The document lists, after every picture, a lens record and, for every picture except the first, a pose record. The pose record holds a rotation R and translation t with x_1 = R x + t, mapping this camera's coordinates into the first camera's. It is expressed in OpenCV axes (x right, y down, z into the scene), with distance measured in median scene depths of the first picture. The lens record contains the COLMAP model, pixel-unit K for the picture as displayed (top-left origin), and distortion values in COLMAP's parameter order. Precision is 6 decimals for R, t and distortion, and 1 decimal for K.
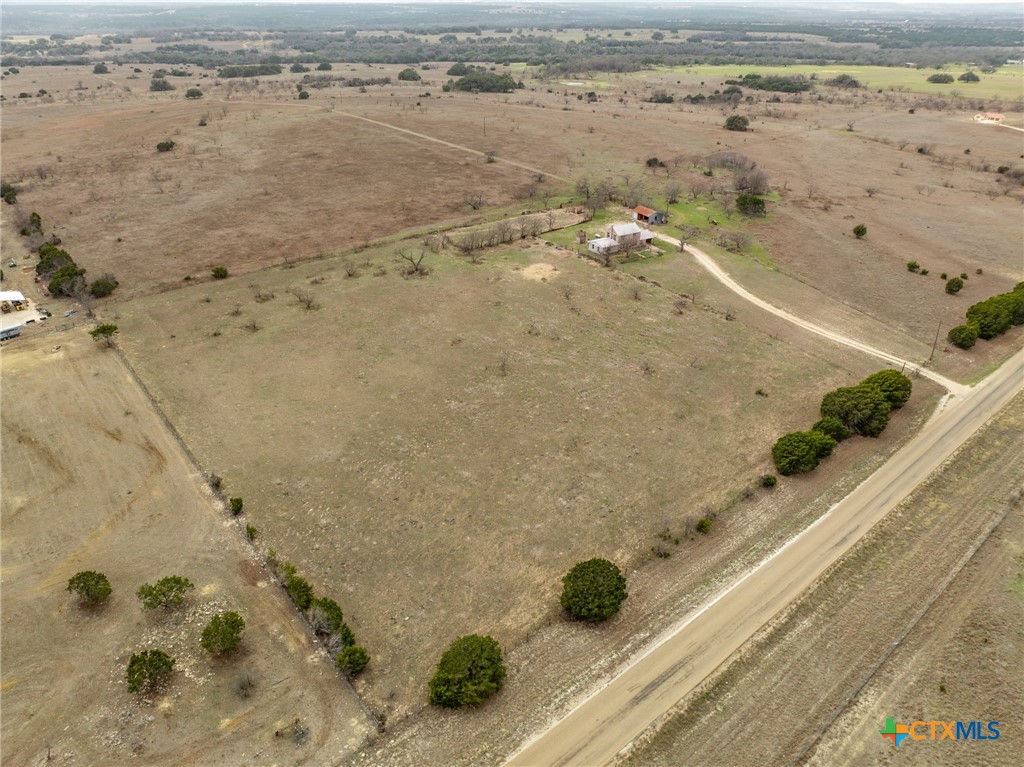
lens RADIAL K [[718.1, 0, 513.4], [0, 718.1, 387.3], [0, 0, 1]] dist [-0.055584, 0.030227]
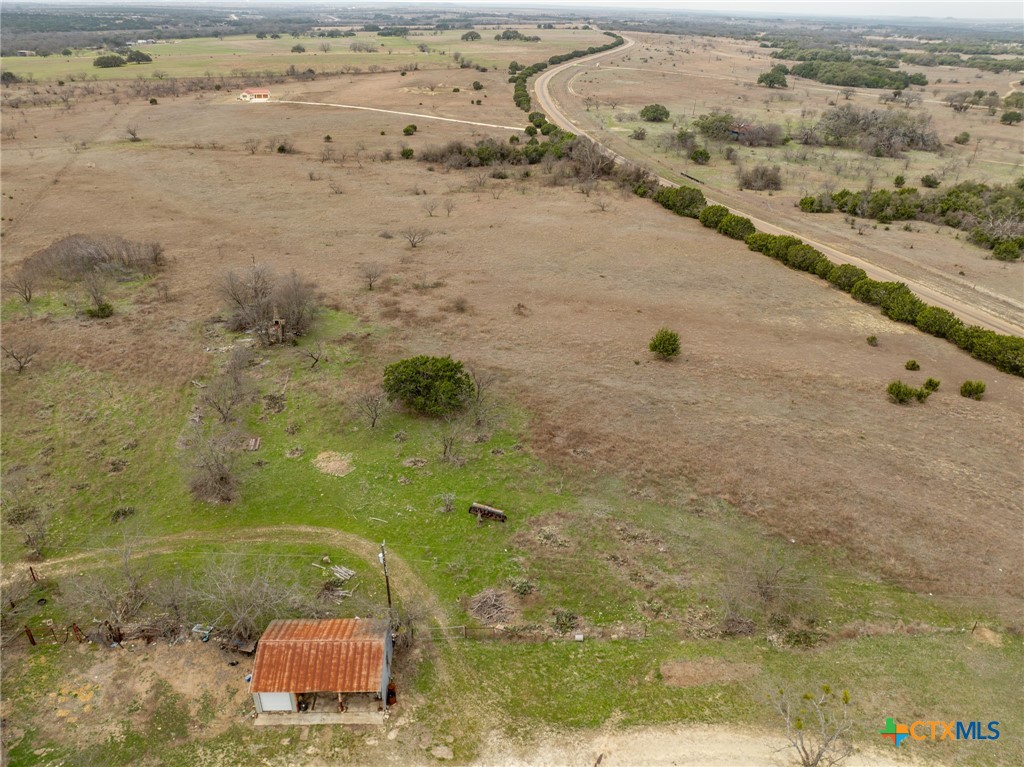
lens RADIAL K [[718.1, 0, 513.4], [0, 718.1, 387.3], [0, 0, 1]] dist [-0.055584, 0.030227]
pose [[0.444497, -0.424350, 0.788891, 0.061342], [0.418846, 0.876931, 0.235710, -0.259619], [-0.791827, 0.225652, 0.567531, 0.623766]]
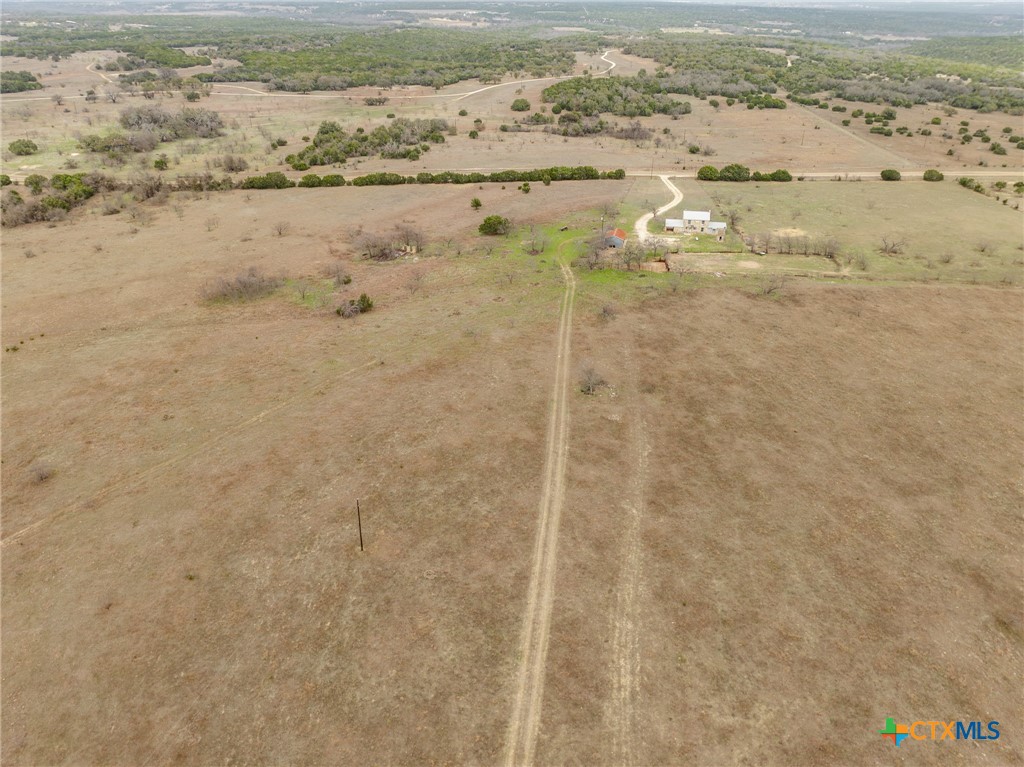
lens RADIAL K [[718.1, 0, 513.4], [0, 718.1, 387.3], [0, 0, 1]] dist [-0.055584, 0.030227]
pose [[-0.735972, -0.348031, 0.580706, -0.272799], [0.316764, 0.581049, 0.749695, -0.694397], [-0.598336, 0.735702, -0.317392, 1.183365]]
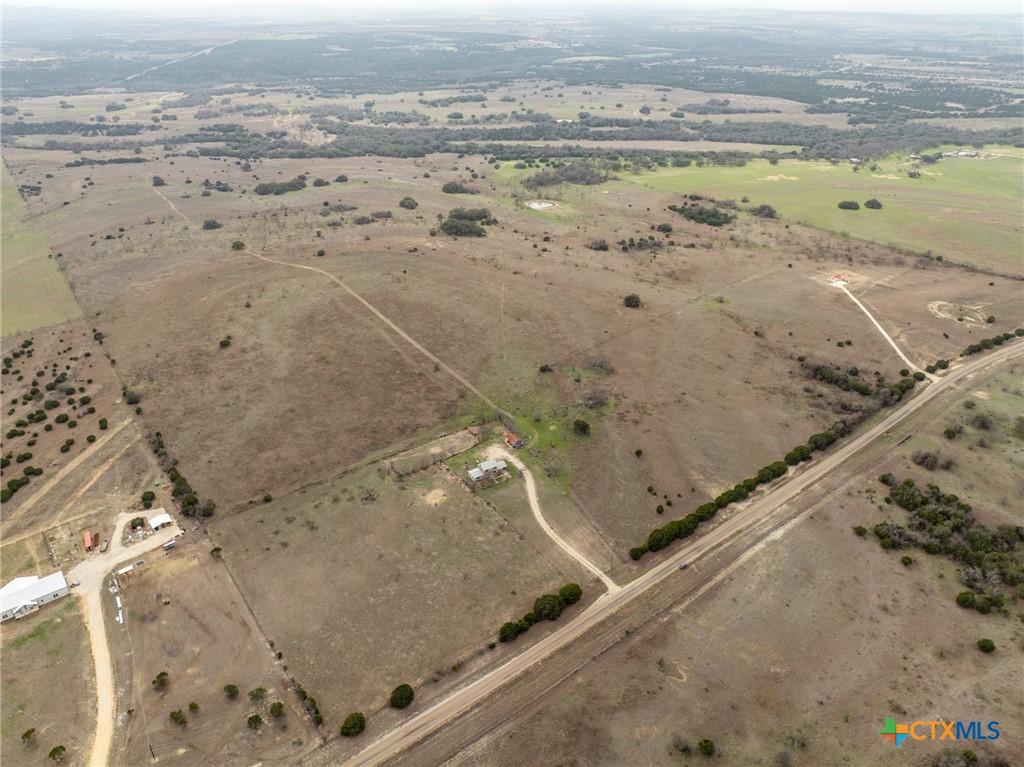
lens RADIAL K [[718.9, 0, 514.9], [0, 718.9, 383.5], [0, 0, 1]] dist [-0.040233, -0.004980]
pose [[0.999459, 0.016133, -0.028678, 0.181554], [-0.016274, 0.999856, -0.004712, -0.280874], [0.028598, 0.005177, 0.999578, -0.540770]]
